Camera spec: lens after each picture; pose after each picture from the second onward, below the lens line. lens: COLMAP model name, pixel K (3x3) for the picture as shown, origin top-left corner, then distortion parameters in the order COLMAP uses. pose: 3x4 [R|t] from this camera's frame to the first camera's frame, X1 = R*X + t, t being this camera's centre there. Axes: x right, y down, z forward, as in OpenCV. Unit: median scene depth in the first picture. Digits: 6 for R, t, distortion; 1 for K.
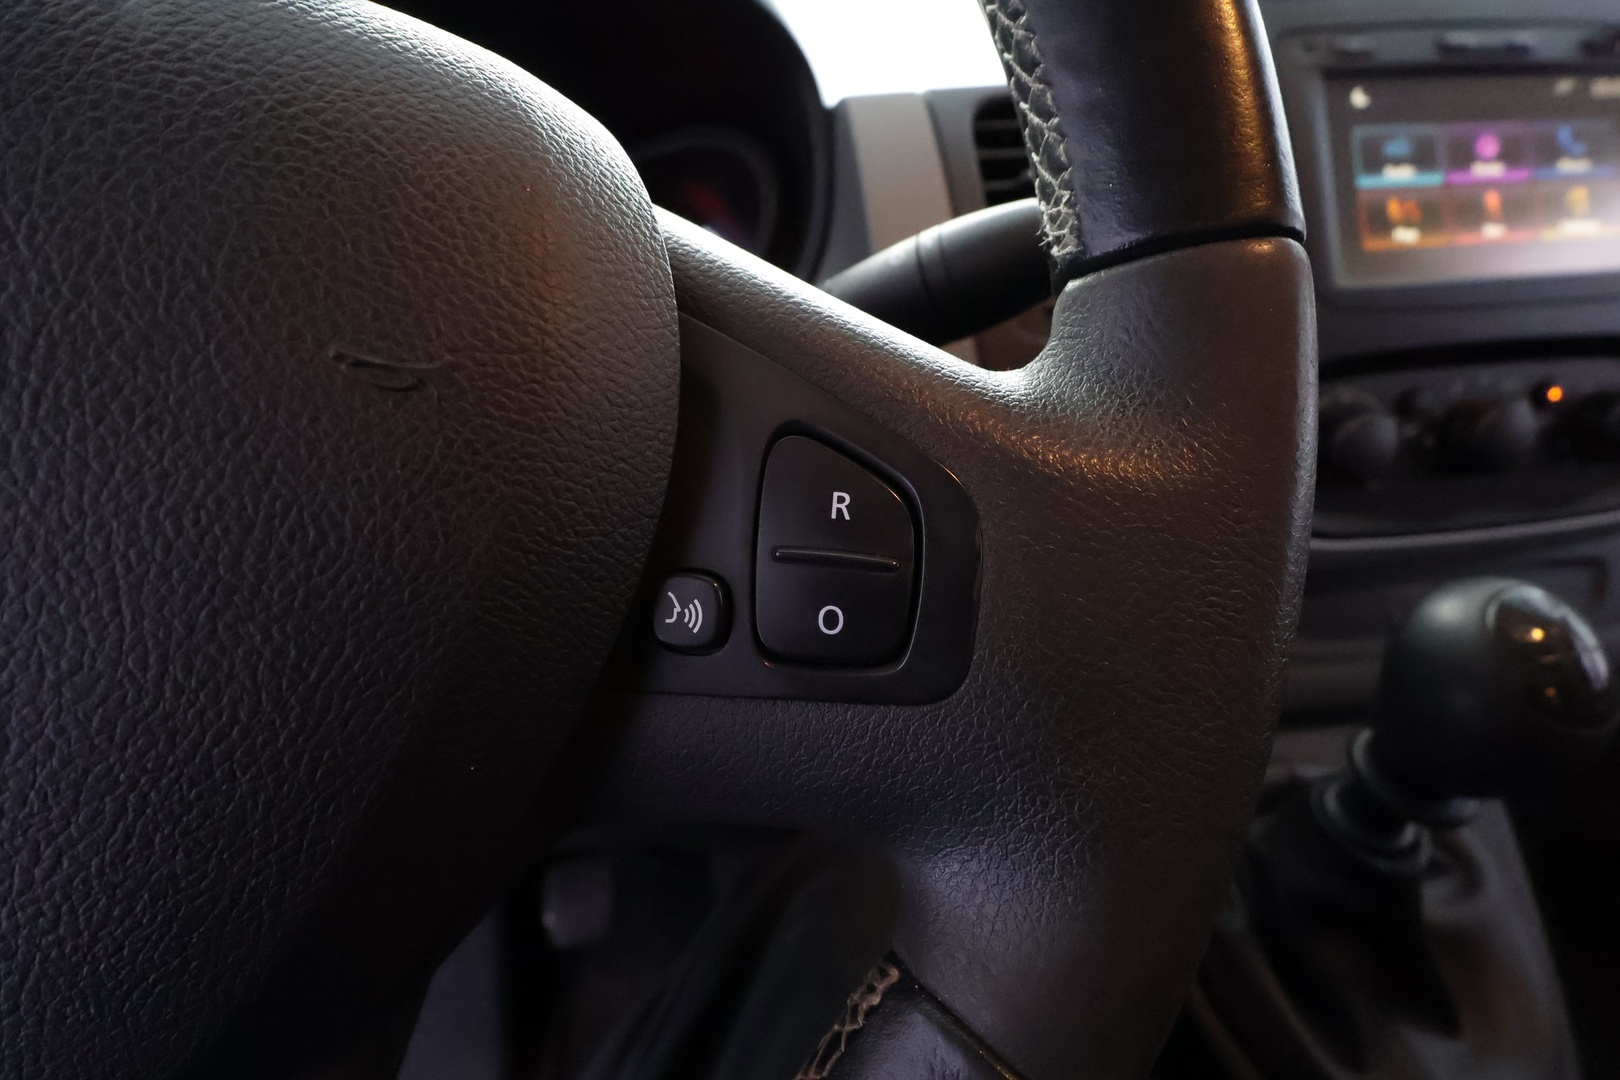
lens RADIAL K [[747.4, 0, 819.1], [0, 747.4, 528.7], [0, 0, 1]] dist [-0.005985, 0.002860]
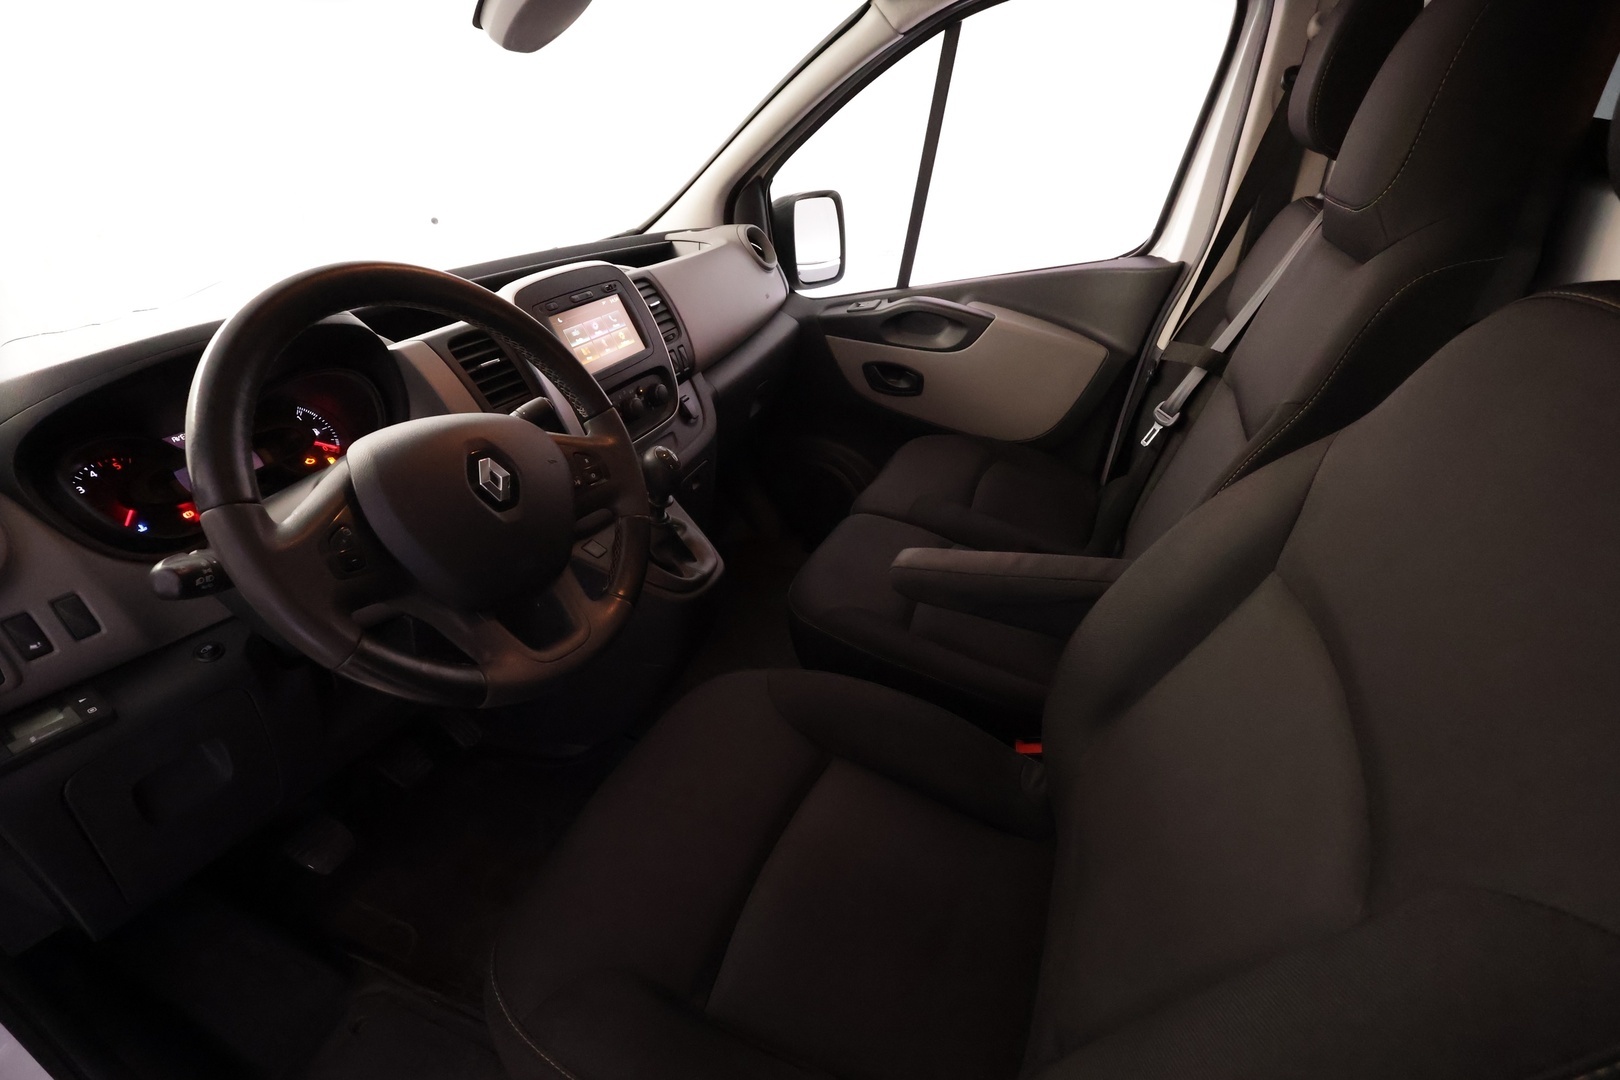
lens RADIAL K [[747.4, 0, 816.0], [0, 747.4, 546.4], [0, 0, 1]] dist [-0.005985, 0.002860]
pose [[0.509368, -0.418648, 0.751850, -1.490710], [0.369473, 0.895454, 0.248297, -0.103907], [-0.777196, 0.151313, 0.610795, -1.619223]]
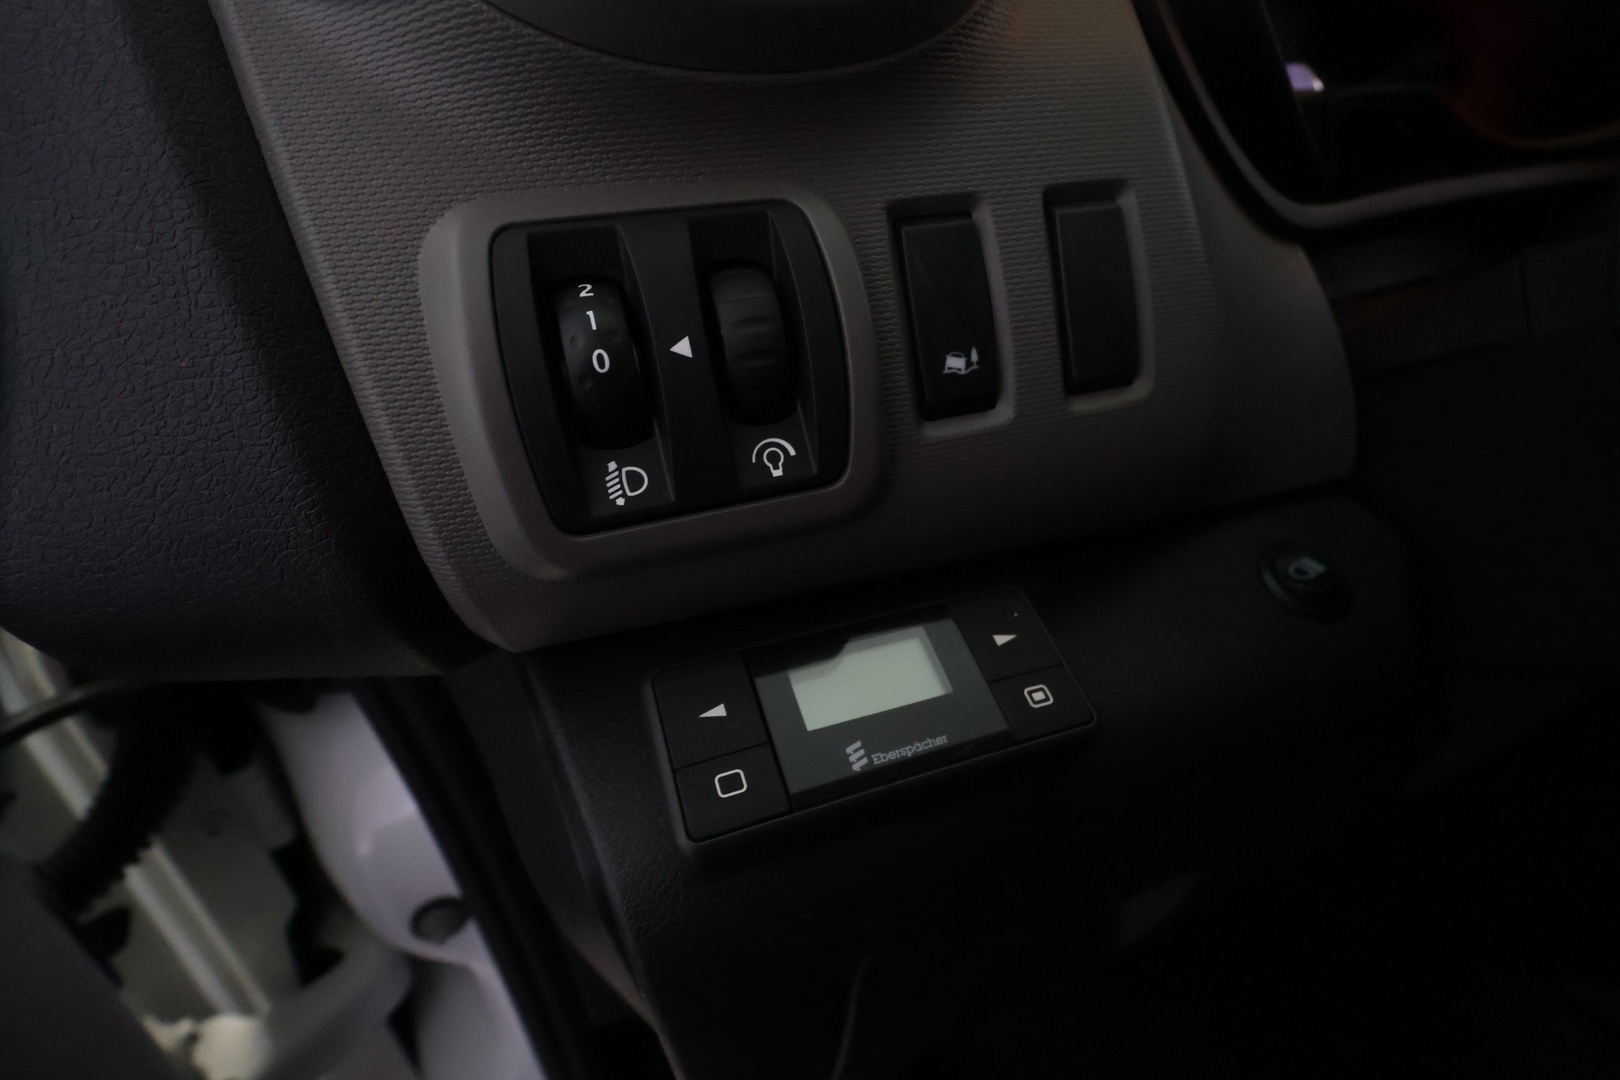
lens RADIAL K [[747.4, 0, 807.5], [0, 747.4, 561.9], [0, 0, 1]] dist [-0.005985, 0.002860]
pose [[0.941128, -0.203717, 0.269772, -1.410633], [0.185445, 0.978352, 0.091851, -0.083801], [-0.282644, -0.036416, 0.958533, 0.629557]]
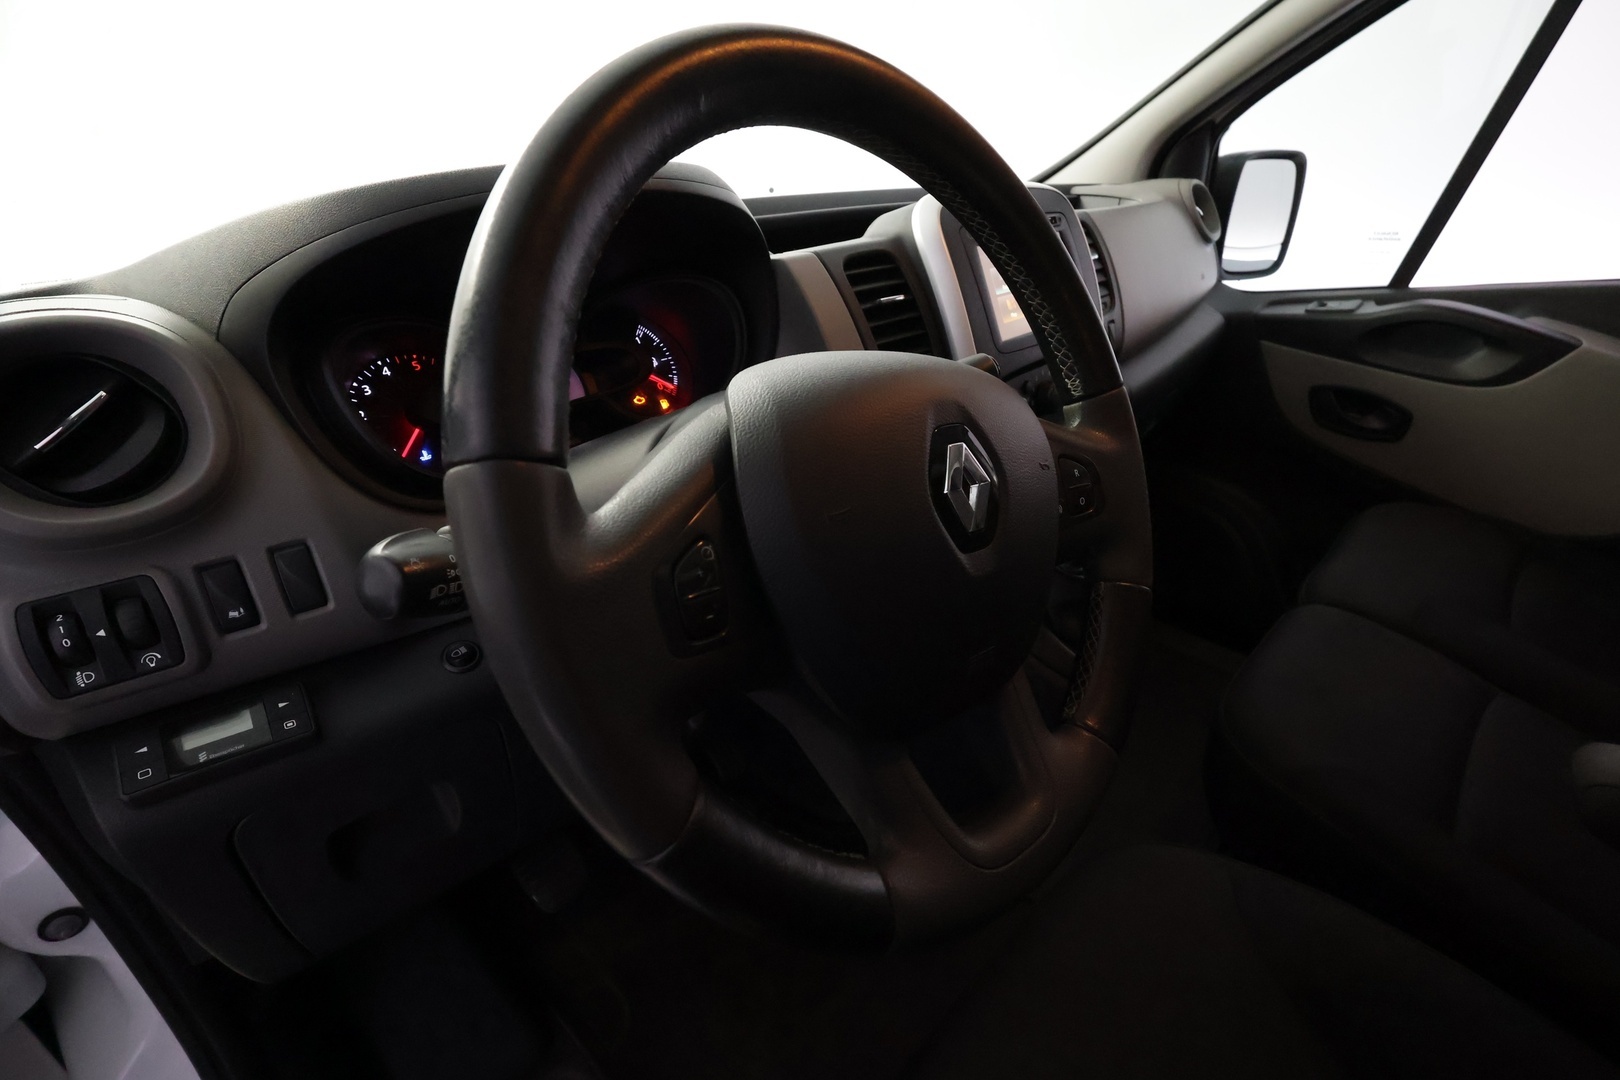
lens RADIAL K [[747.4, 0, 815.7], [0, 747.4, 550.2], [0, 0, 1]] dist [-0.005985, 0.002860]
pose [[0.787798, -0.279961, 0.548631, -1.092975], [0.232296, 0.960002, 0.156319, -0.205963], [-0.570450, 0.004297, 0.821321, -0.485389]]
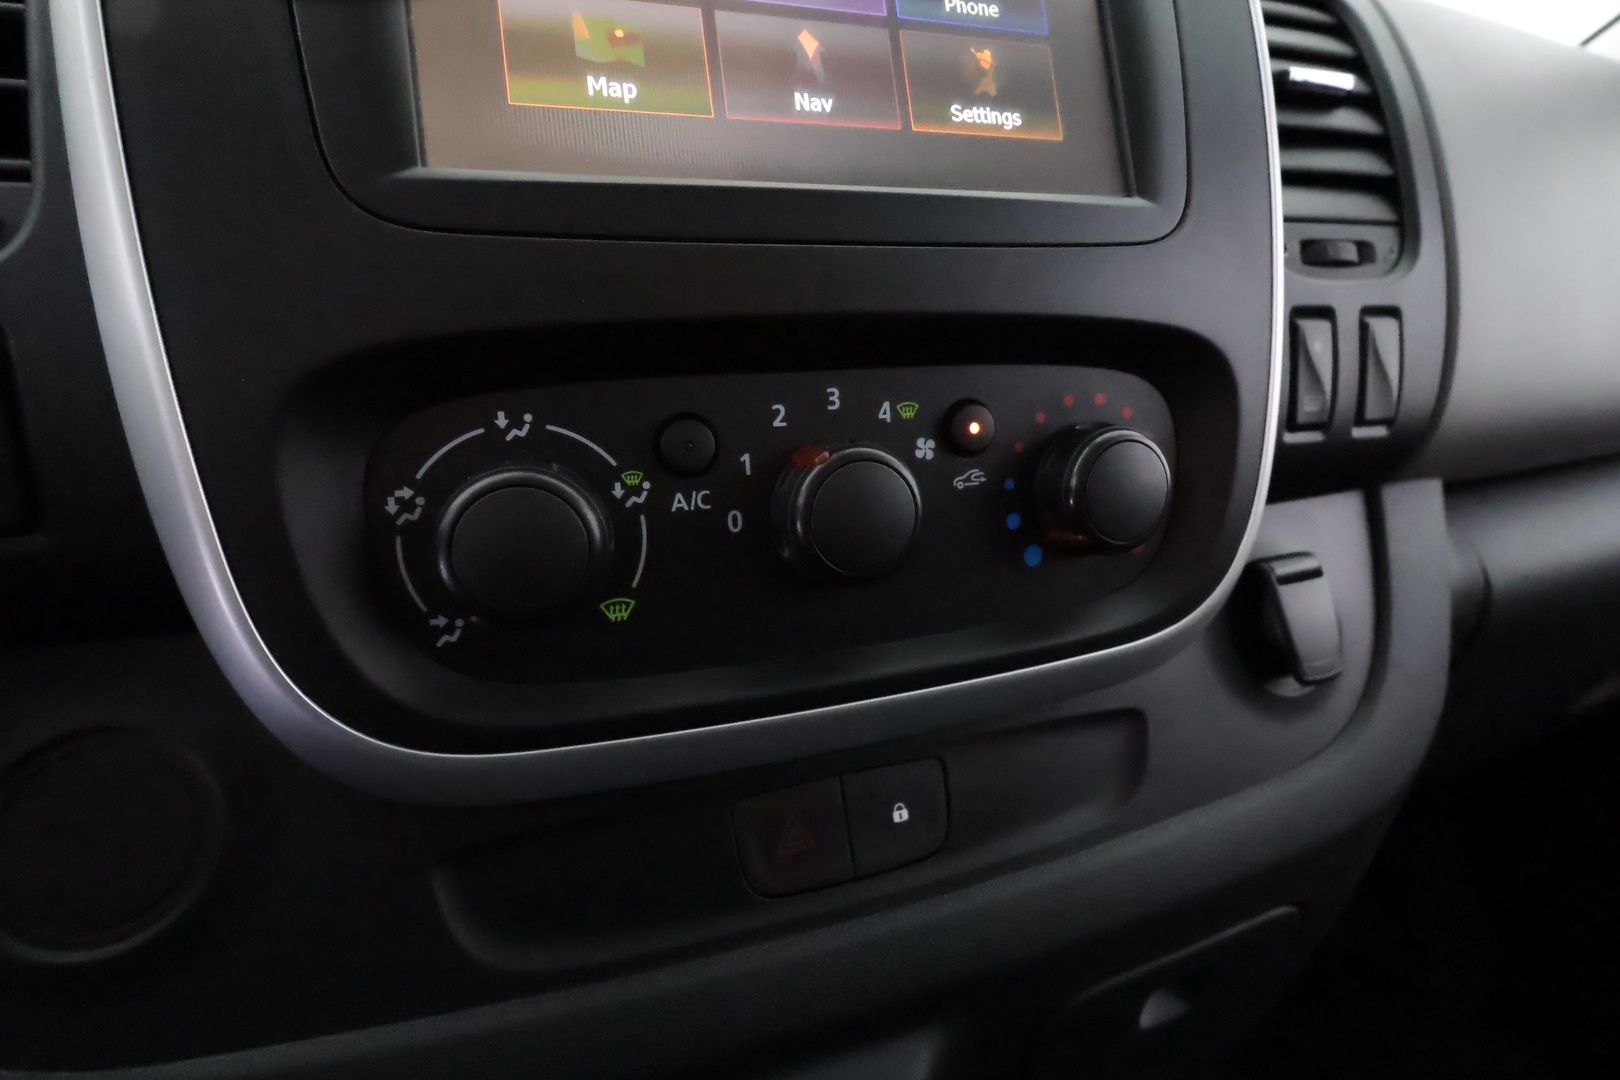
lens RADIAL K [[747.4, 0, 832.4], [0, 747.4, 527.5], [0, 0, 1]] dist [-0.005985, 0.002860]
pose [[0.981985, -0.021905, 0.187687, 0.825949], [0.033599, 0.997671, -0.059354, -0.091570], [-0.185949, 0.064591, 0.980434, 0.532605]]
